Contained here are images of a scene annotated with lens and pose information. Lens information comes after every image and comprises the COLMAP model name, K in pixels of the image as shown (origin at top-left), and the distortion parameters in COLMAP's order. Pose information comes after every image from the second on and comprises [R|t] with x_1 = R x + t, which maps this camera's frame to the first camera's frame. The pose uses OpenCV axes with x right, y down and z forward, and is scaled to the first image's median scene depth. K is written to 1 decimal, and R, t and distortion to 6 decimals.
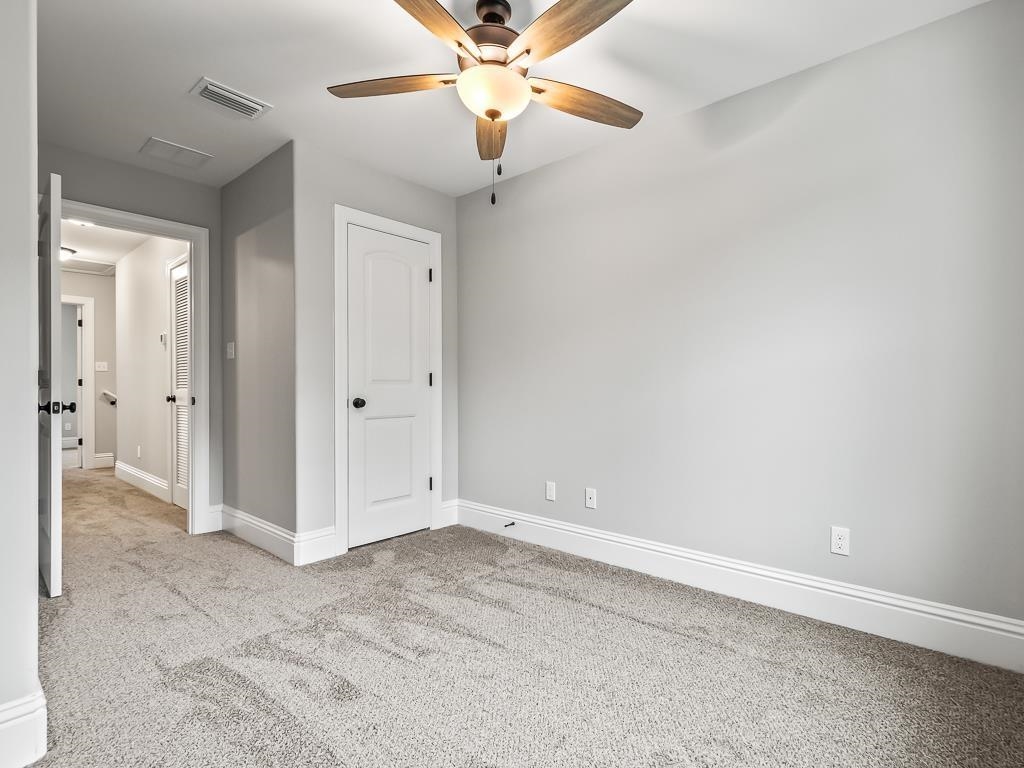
lens RADIAL K [[501.3, 0, 529.2], [0, 501.3, 389.1], [0, 0, 1]] dist [0.002389, 0.000211]
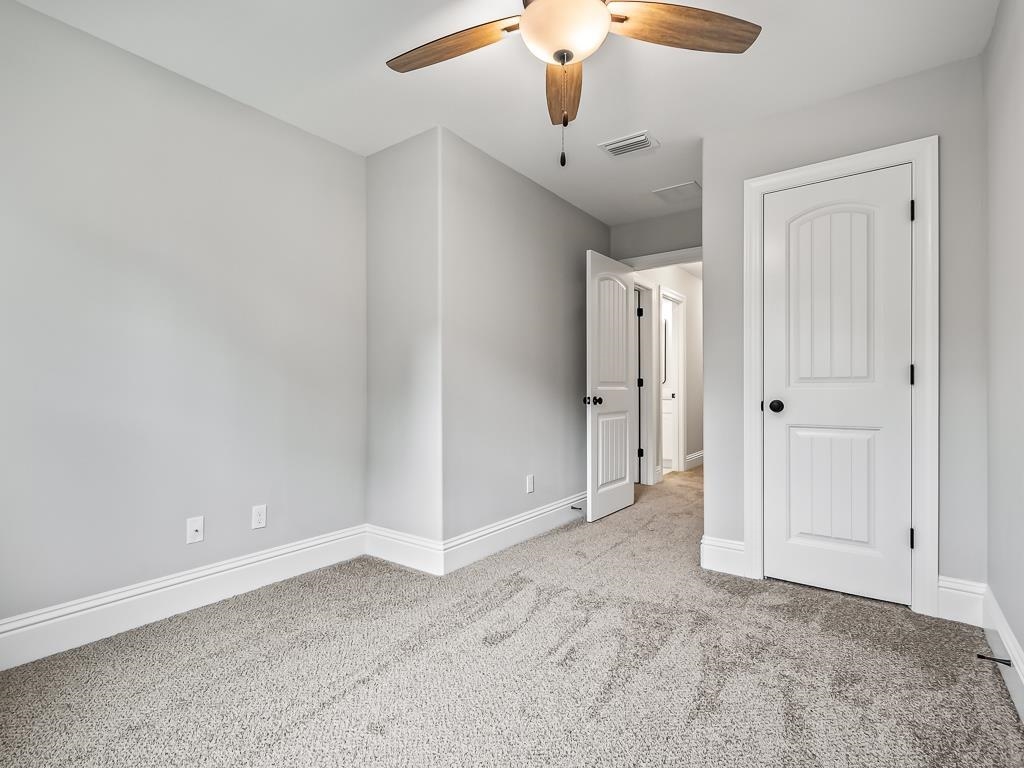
lens RADIAL K [[501.3, 0, 529.2], [0, 501.3, 389.1], [0, 0, 1]] dist [0.002389, 0.000211]
pose [[0.087616, 0.003460, -0.996148, 0.492025], [-0.004913, 0.999983, 0.003041, -0.000350], [0.996142, 0.004628, 0.087631, 0.571992]]
